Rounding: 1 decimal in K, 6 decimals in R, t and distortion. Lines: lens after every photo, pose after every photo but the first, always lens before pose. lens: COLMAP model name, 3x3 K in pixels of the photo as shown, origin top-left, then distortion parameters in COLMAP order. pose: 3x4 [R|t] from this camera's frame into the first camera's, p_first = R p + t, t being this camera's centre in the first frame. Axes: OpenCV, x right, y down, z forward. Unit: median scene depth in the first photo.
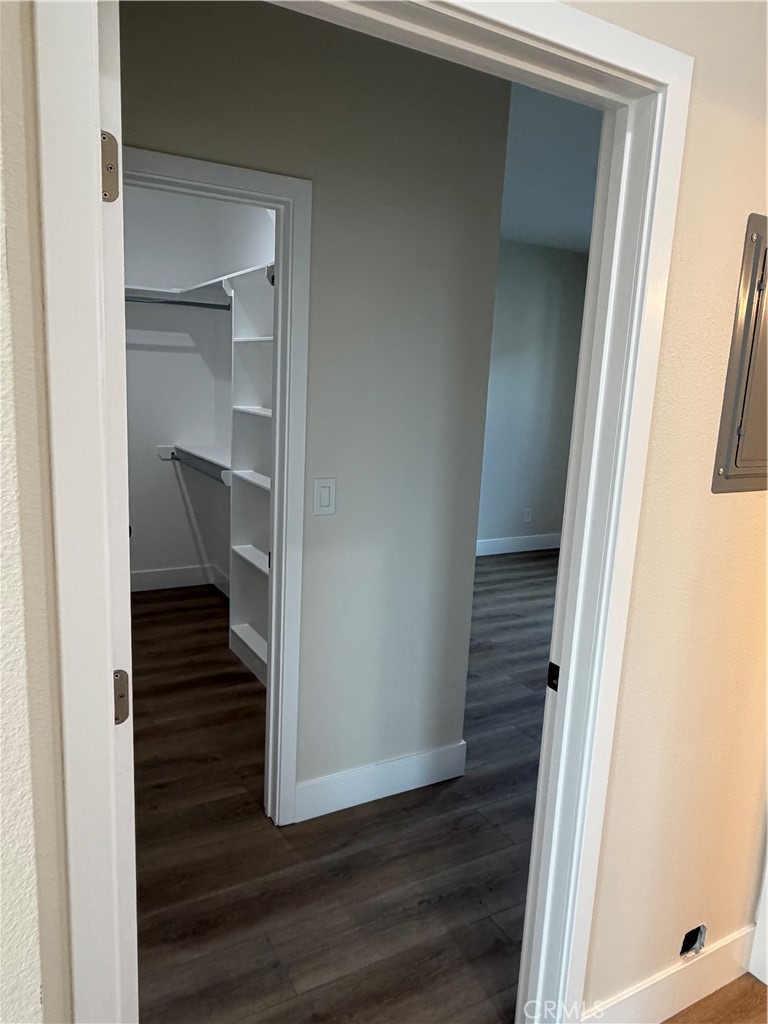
lens RADIAL K [[722.6, 0, 382.9], [0, 722.6, 511.5], [0, 0, 1]] dist [0.022882, -0.016037]
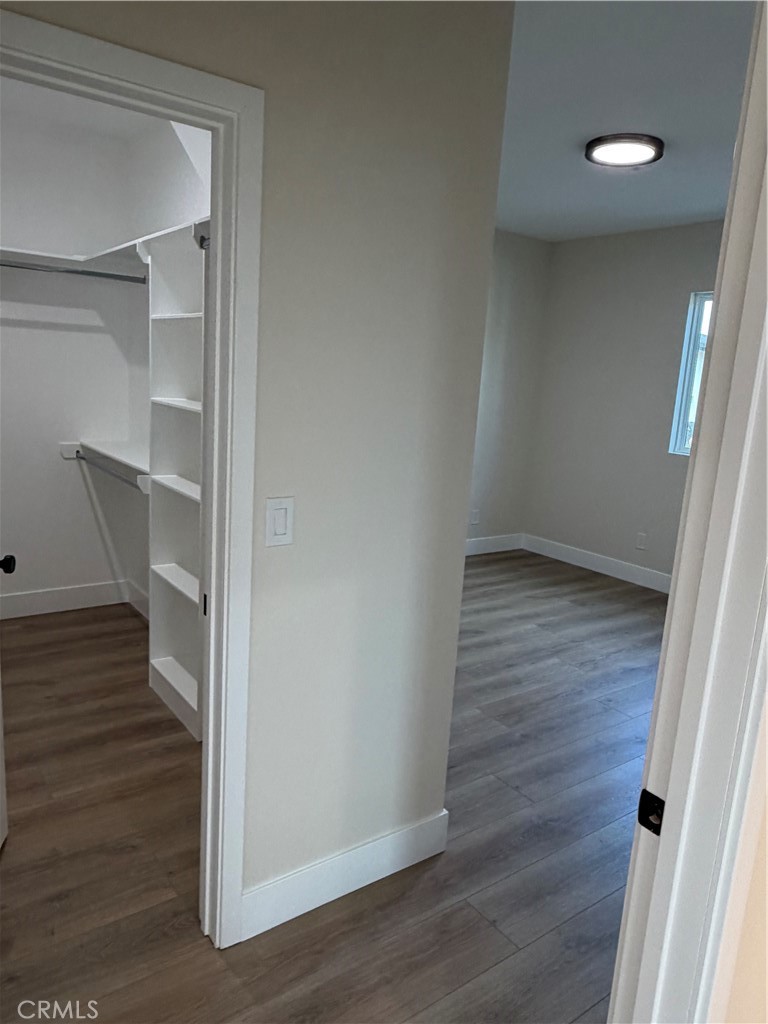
lens RADIAL K [[722.6, 0, 385.6], [0, 722.6, 514.3], [0, 0, 1]] dist [0.022882, -0.016037]
pose [[0.993819, -0.006632, 0.110811, -0.037228], [0.004779, 0.999844, 0.016978, -0.027724], [-0.110907, -0.016343, 0.993696, 0.160355]]
